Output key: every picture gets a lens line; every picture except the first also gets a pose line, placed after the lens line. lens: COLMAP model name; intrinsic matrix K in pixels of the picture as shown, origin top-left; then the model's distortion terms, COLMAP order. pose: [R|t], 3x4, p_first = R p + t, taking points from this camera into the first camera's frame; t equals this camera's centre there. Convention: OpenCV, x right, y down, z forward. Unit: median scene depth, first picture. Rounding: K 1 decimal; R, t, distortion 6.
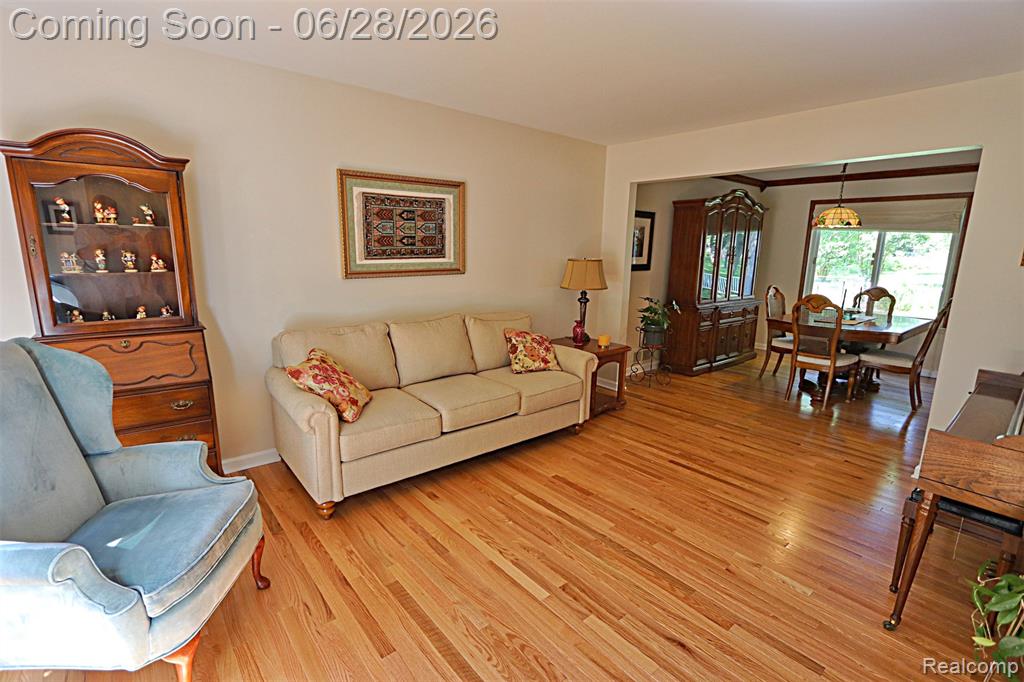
lens RADIAL K [[472.0, 0, 509.9], [0, 472.0, 342.5], [0, 0, 1]] dist [-0.011463, 0.000041]
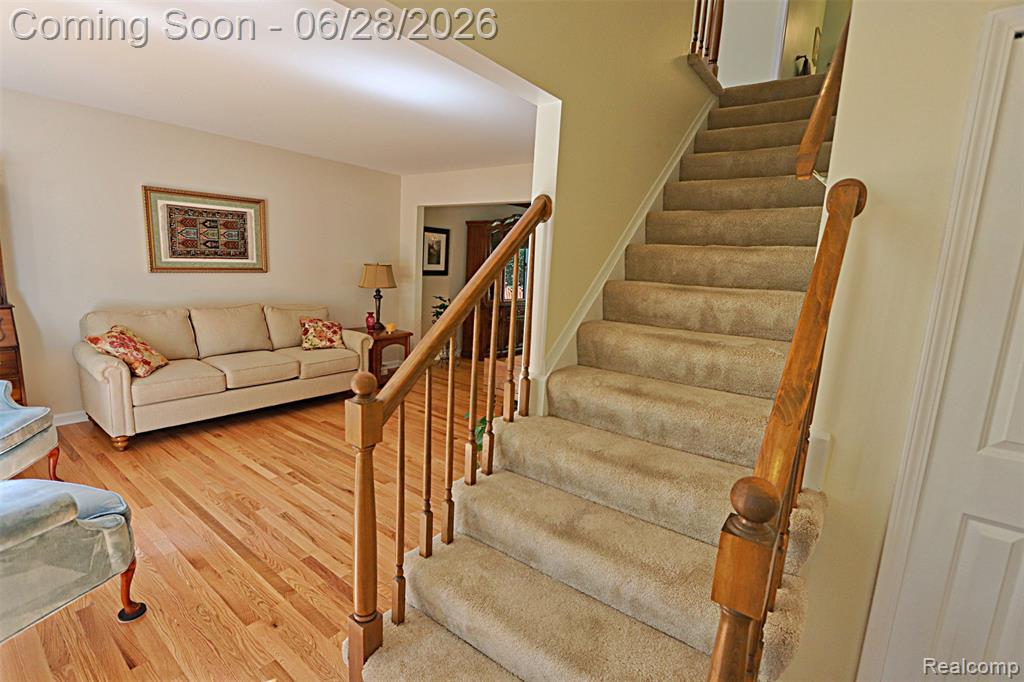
lens RADIAL K [[472.0, 0, 512.1], [0, 472.0, 342.8], [0, 0, 1]] dist [-0.011463, 0.000041]
pose [[0.974446, -0.005753, 0.224548, 0.301758], [0.010362, 0.999759, -0.019355, 0.084345], [-0.224383, 0.021187, 0.974271, -0.417967]]
